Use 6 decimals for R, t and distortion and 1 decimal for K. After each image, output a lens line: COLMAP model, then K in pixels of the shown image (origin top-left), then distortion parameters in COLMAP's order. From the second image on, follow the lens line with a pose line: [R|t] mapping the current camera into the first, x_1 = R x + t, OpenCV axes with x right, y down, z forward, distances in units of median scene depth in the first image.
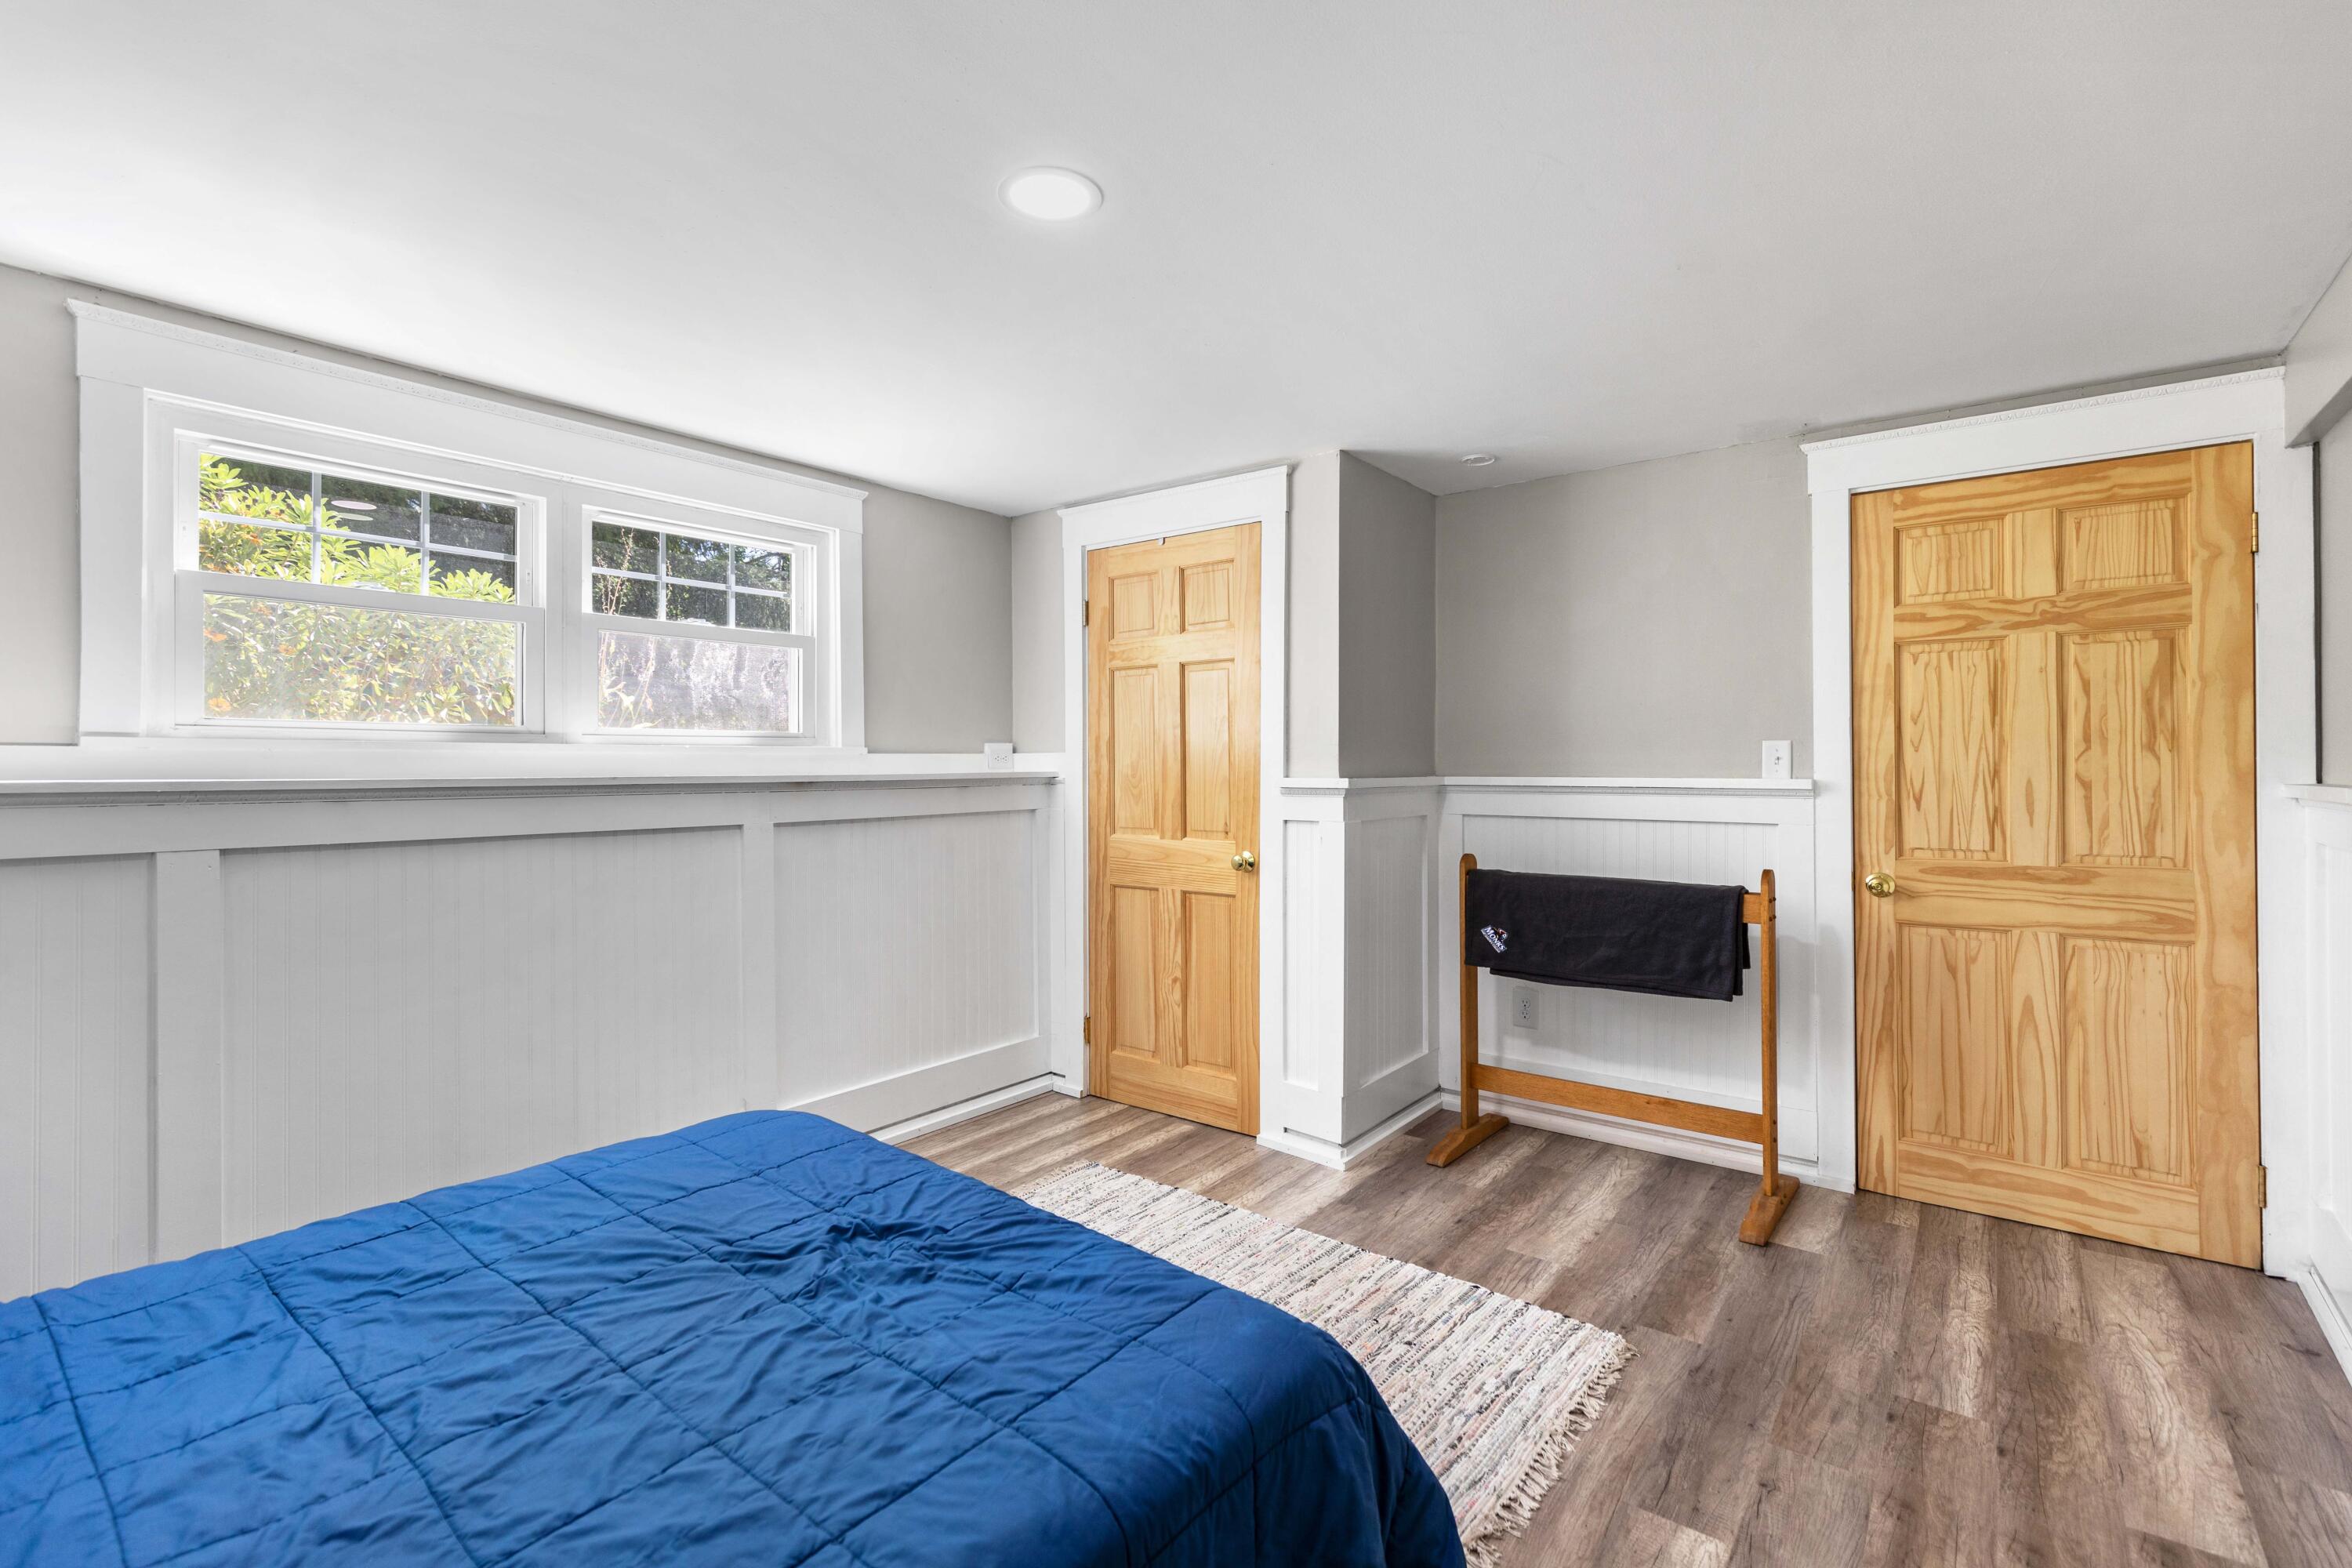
lens RADIAL K [[1053.0, 0, 1188.4], [0, 1053.0, 768.8], [0, 0, 1]] dist [0.000474, 0.000105]
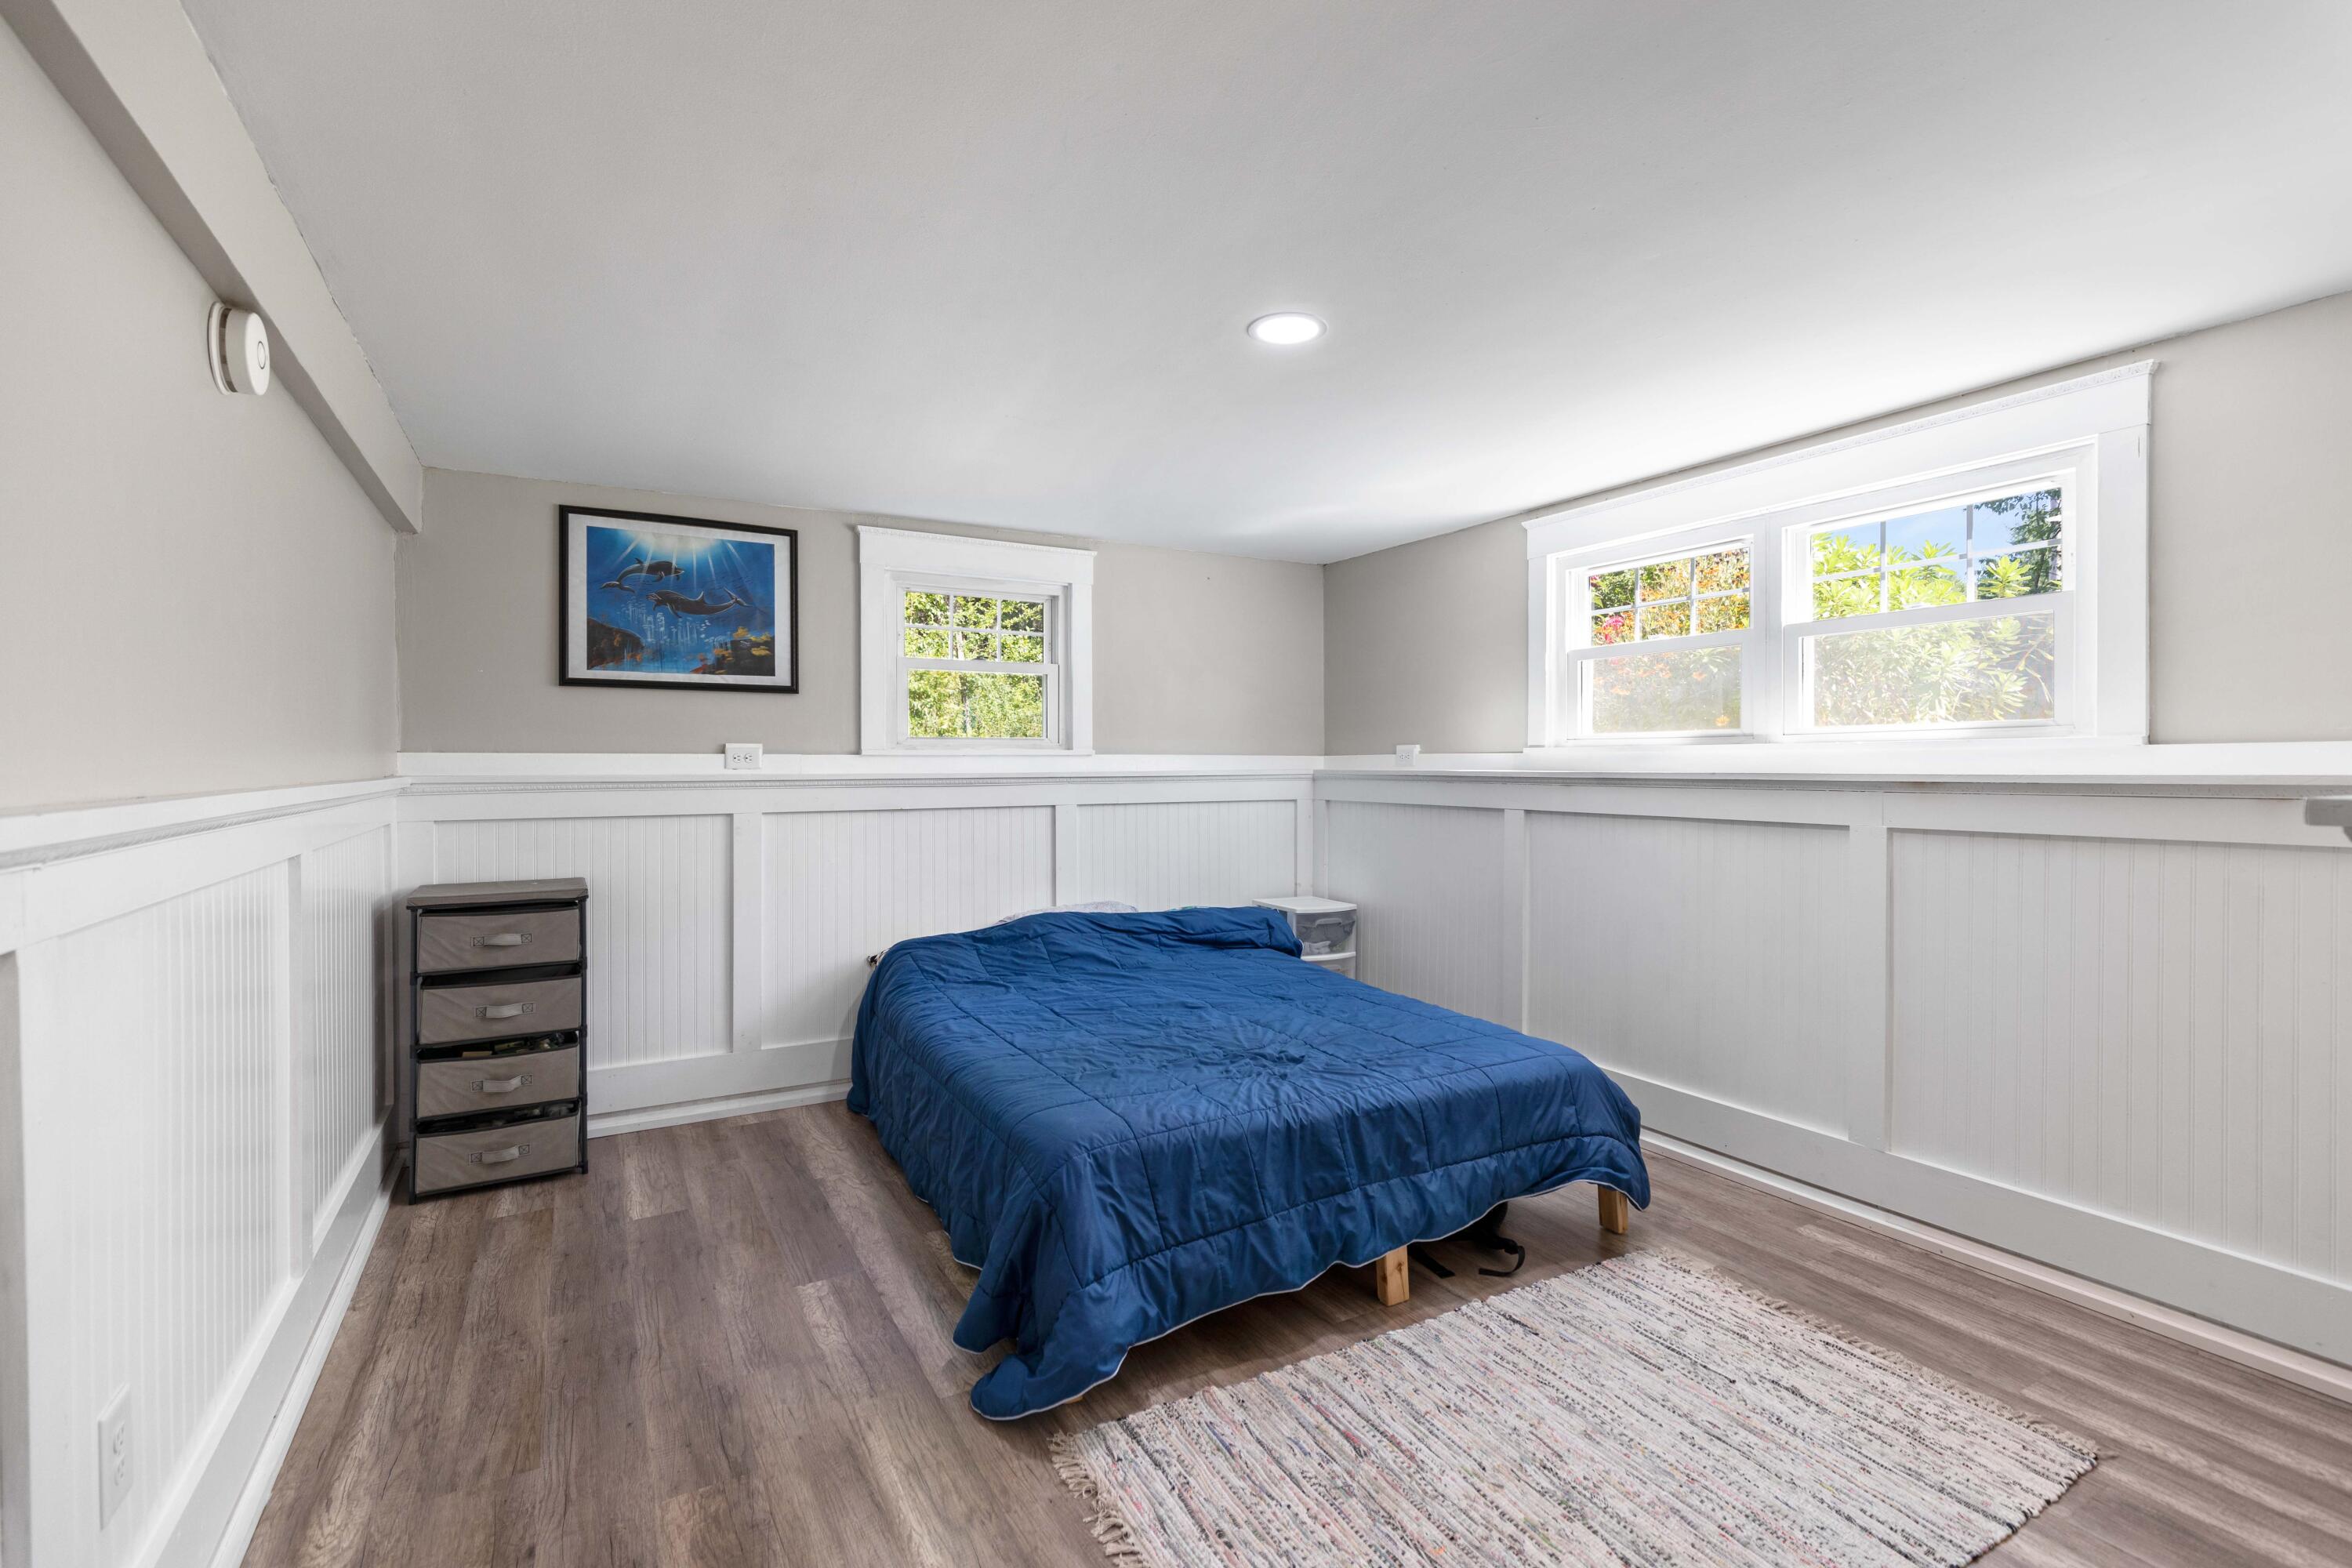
lens RADIAL K [[1053.0, 0, 1188.4], [0, 1053.0, 768.8], [0, 0, 1]] dist [0.000474, 0.000105]
pose [[-0.386450, 0.005108, -0.922296, 0.655705], [-0.001574, 0.999980, 0.006197, -0.002359], [0.922309, 0.003846, -0.386434, 0.803067]]
